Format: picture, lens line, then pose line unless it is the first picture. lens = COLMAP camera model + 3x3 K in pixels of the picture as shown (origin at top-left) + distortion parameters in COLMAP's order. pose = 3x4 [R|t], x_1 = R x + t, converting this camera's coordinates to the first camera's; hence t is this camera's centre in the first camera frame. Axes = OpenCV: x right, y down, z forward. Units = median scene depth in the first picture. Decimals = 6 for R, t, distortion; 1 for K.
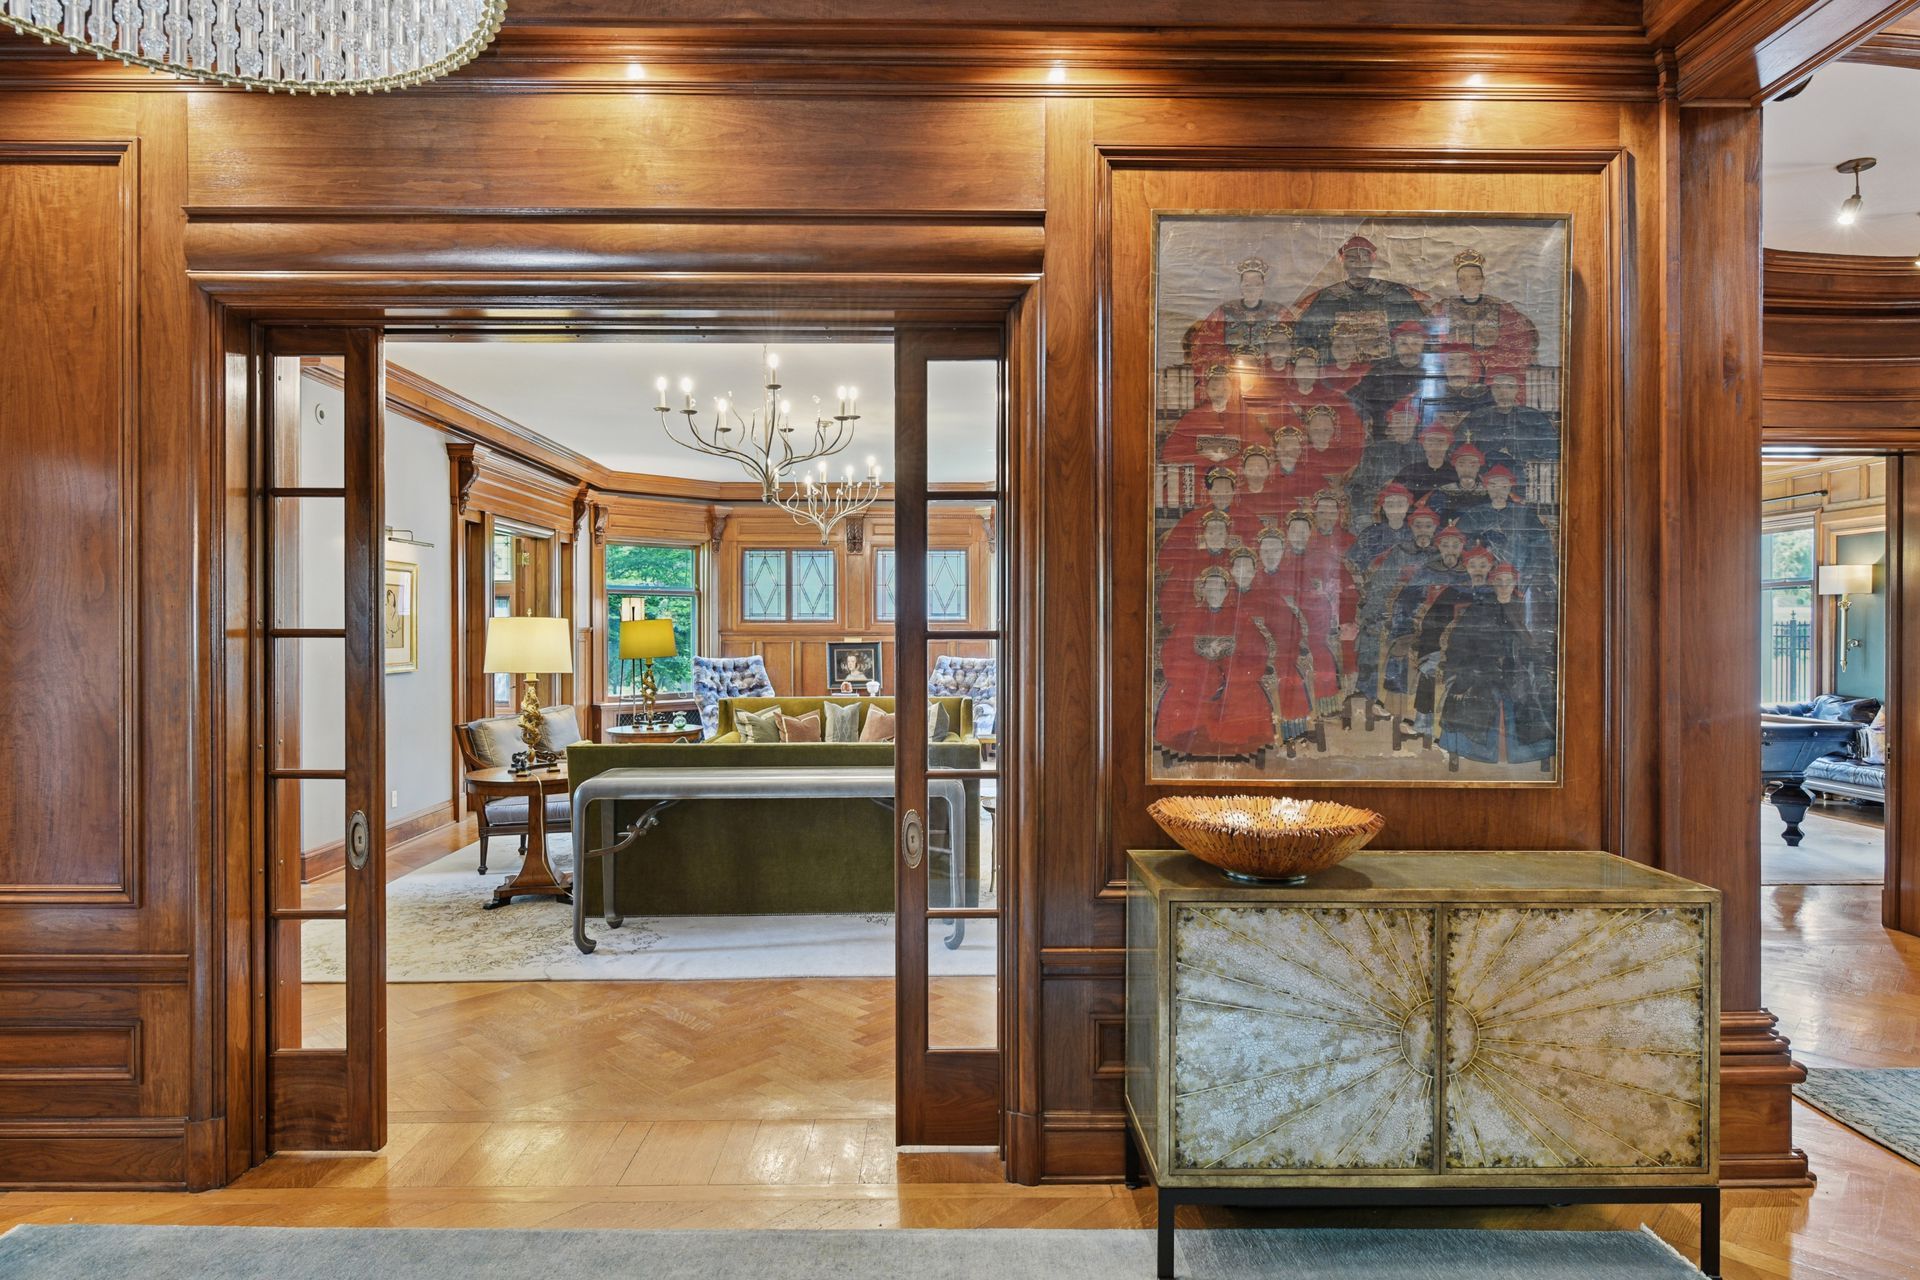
lens RADIAL K [[1085.0, 0, 950.3], [0, 1085.0, 633.2], [0, 0, 1]] dist [-0.001004, 0.003632]
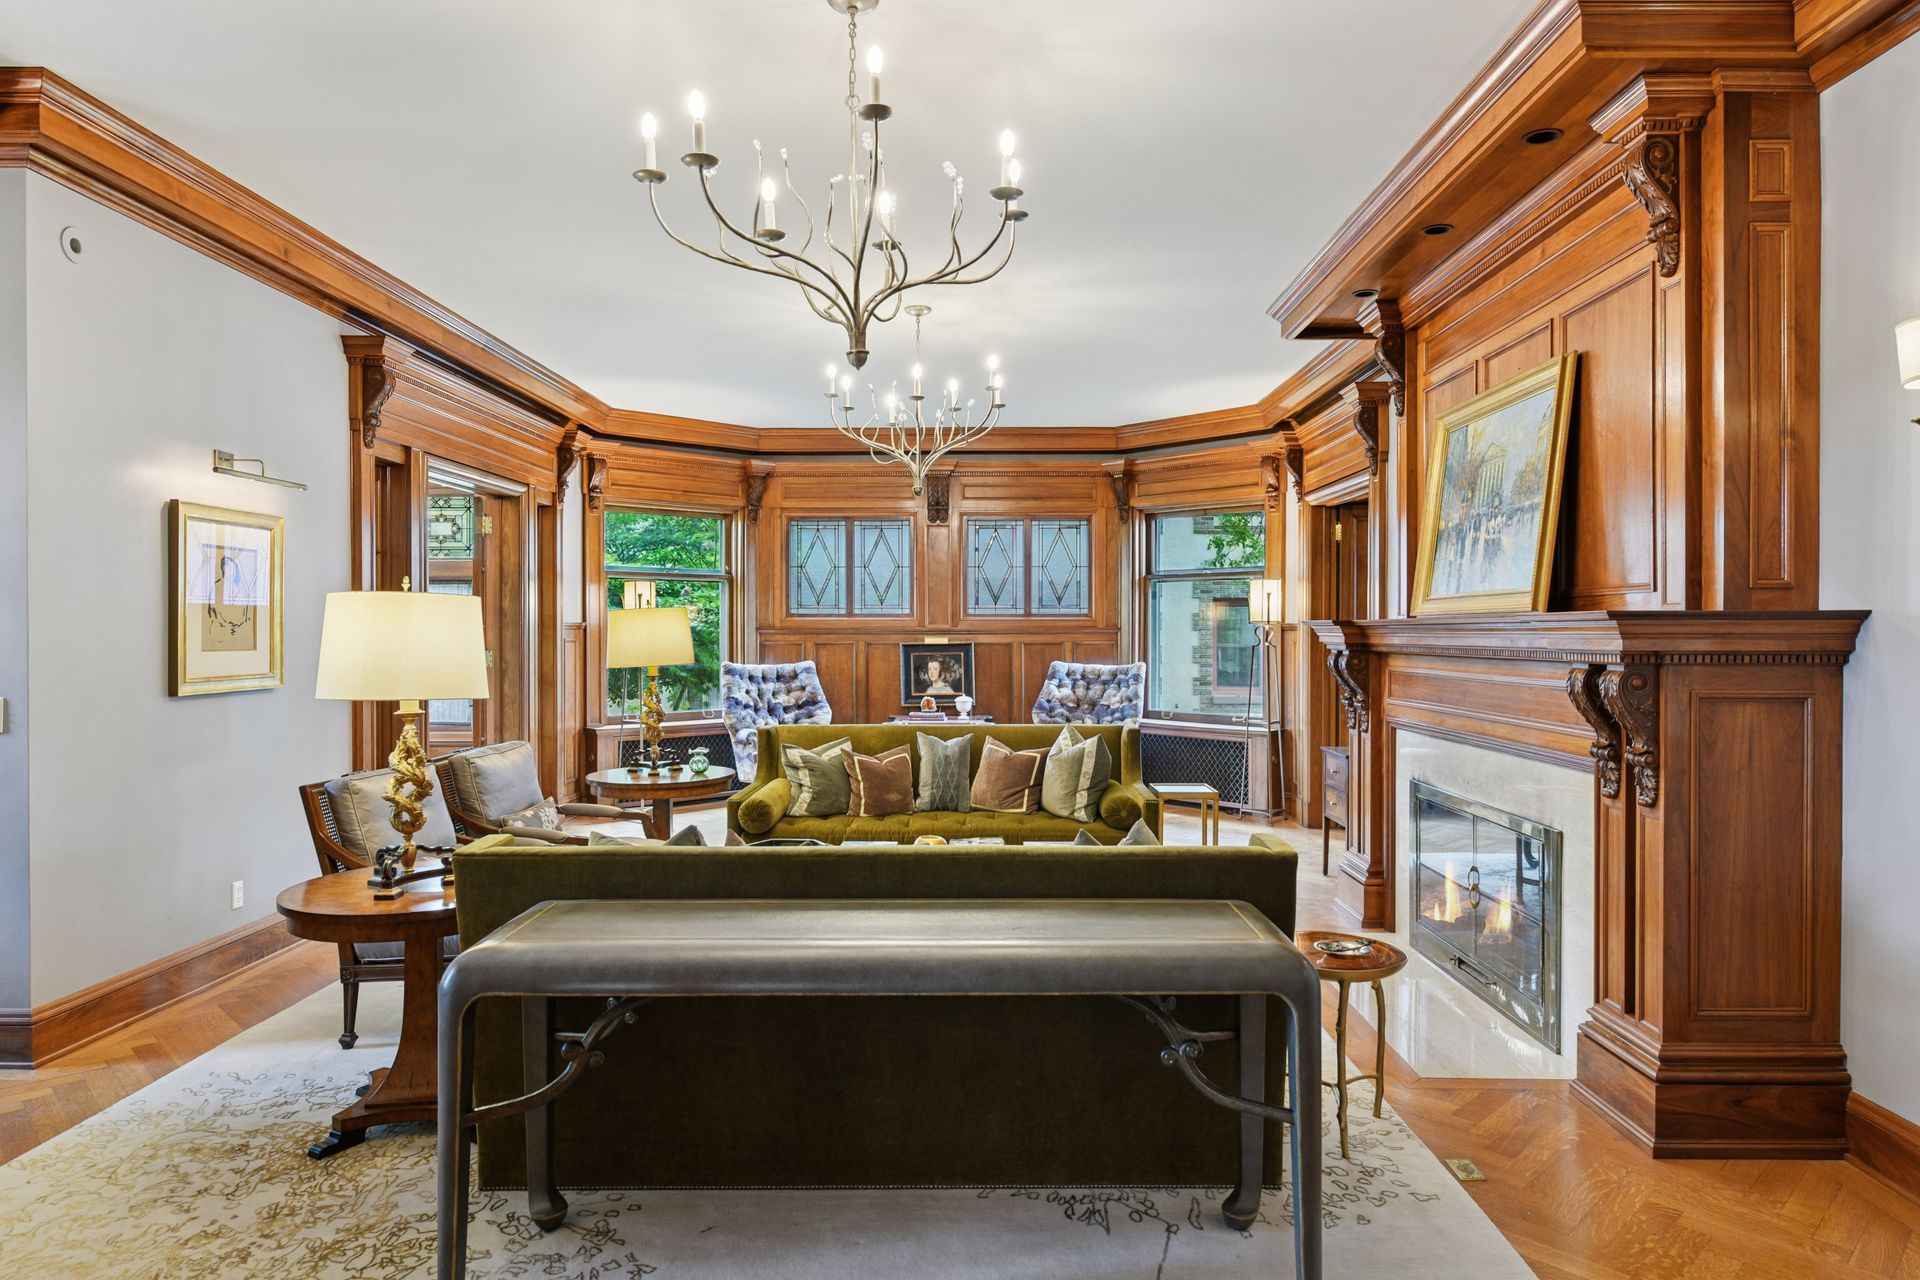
lens RADIAL K [[1164.9, 0, 970.0], [0, 1164.9, 636.4], [0, 0, 1]] dist [-0.002301, -0.000126]
pose [[0.999628, 0.000852, -0.027274, -0.047605], [-0.000814, 0.999999, 0.001426, 0.002504], [0.027275, -0.001404, 0.999627, 0.215191]]
